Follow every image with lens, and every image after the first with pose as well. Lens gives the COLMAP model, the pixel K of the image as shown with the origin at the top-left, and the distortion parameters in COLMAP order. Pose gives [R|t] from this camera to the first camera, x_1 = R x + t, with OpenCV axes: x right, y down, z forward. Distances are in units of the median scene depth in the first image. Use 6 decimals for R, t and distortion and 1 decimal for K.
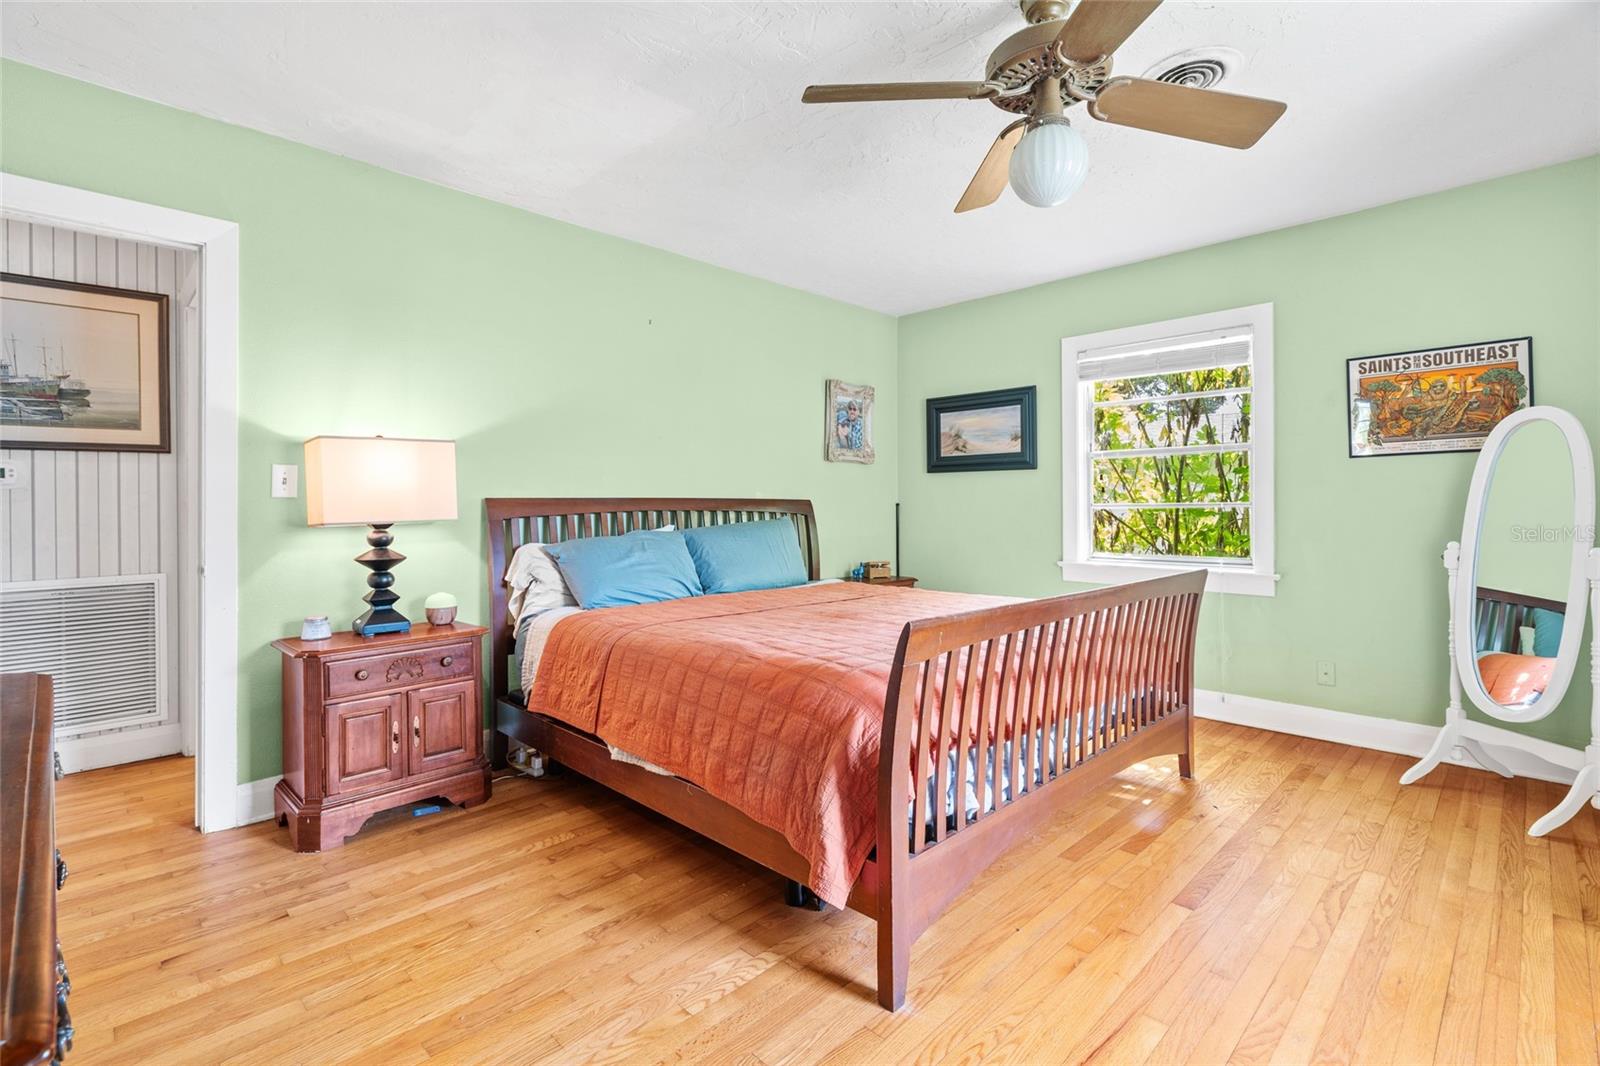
lens RADIAL K [[733.0, 0, 800.3], [0, 733.0, 514.9], [0, 0, 1]] dist [-0.000765, -0.000104]
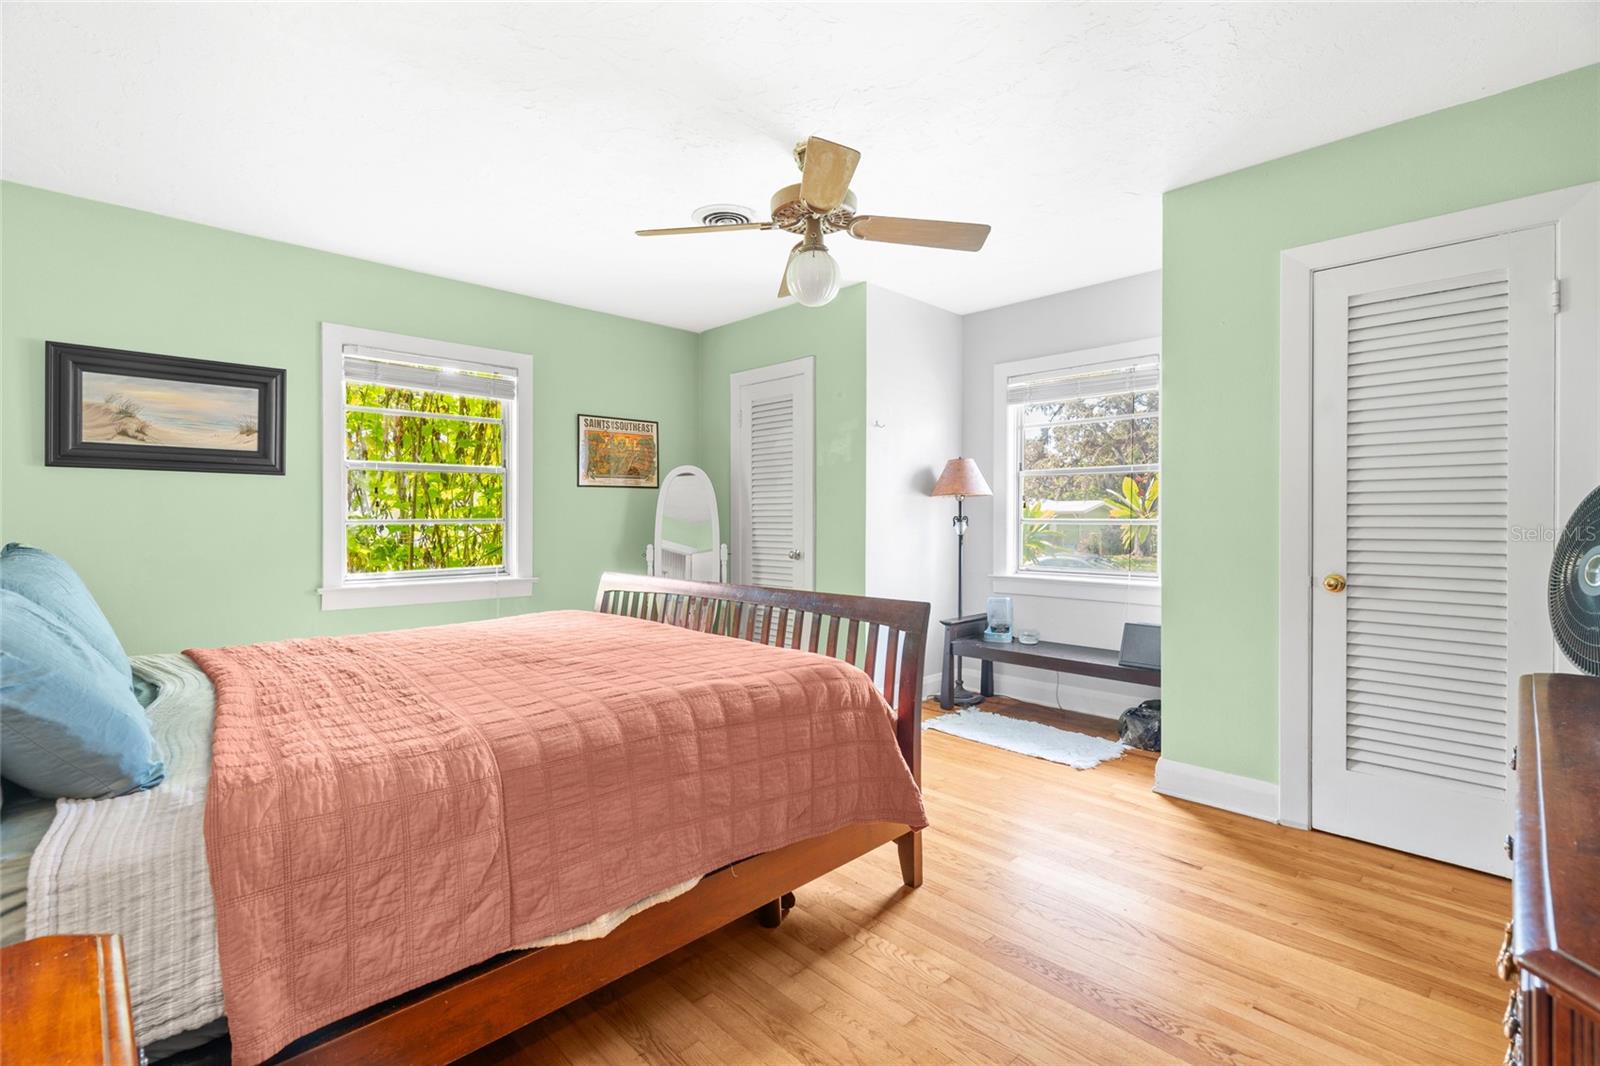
lens RADIAL K [[733.0, 0, 800.3], [0, 733.0, 514.9], [0, 0, 1]] dist [-0.000765, -0.000104]
pose [[0.012089, 0.007236, 0.999901, -0.644463], [0.009514, 0.999928, -0.007351, -0.011845], [-0.999882, 0.009602, 0.012020, 0.605907]]
